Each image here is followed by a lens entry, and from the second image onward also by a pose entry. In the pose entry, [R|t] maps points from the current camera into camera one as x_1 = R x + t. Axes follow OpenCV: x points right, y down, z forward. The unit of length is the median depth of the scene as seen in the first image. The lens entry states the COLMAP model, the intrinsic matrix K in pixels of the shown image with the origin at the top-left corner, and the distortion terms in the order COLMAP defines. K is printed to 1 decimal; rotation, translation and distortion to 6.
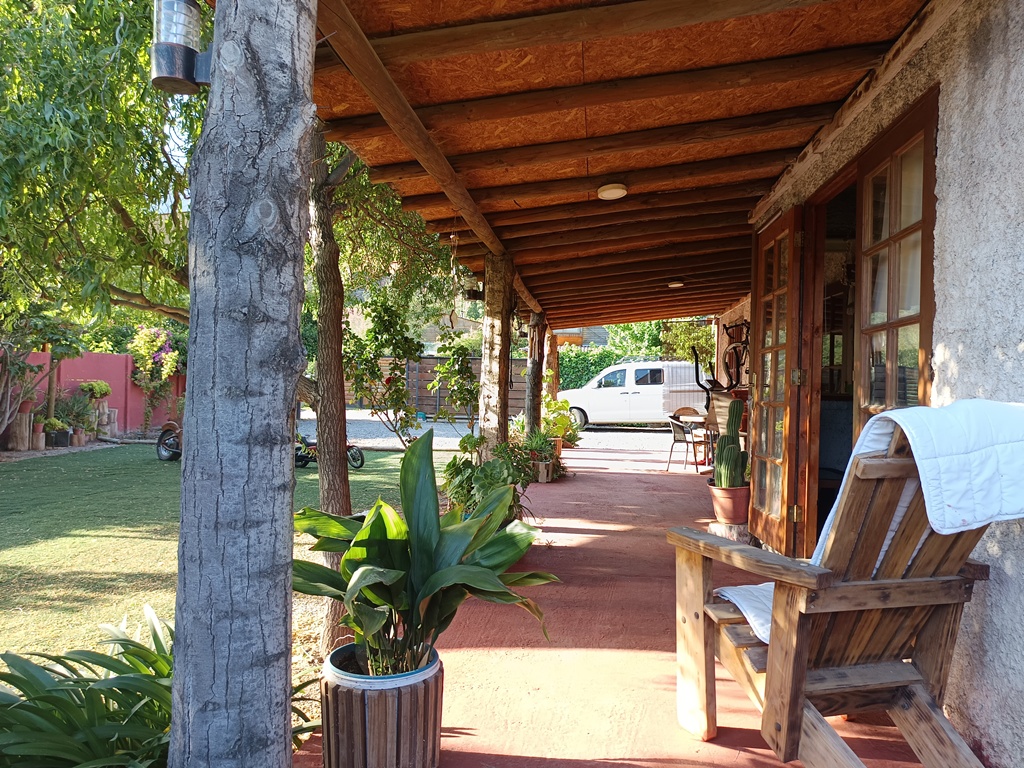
lens RADIAL K [[715.0, 0, 512.0], [0, 715.0, 384.0], [0, 0, 1]] dist [0.005625, -0.001261]
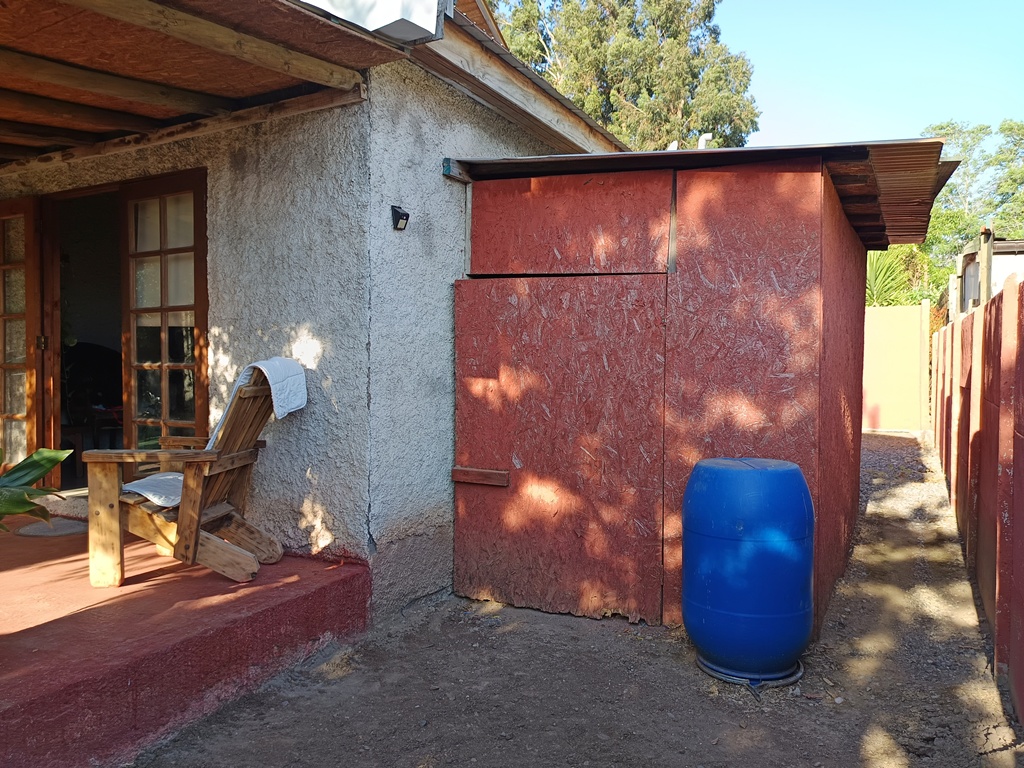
lens RADIAL K [[715.0, 0, 512.0], [0, 715.0, 384.0], [0, 0, 1]] dist [0.005625, -0.001261]
pose [[0.358520, -0.051267, 0.932113, -0.810193], [0.001786, 0.998527, 0.054232, -0.007709], [-0.933520, -0.017778, 0.358084, -0.300374]]
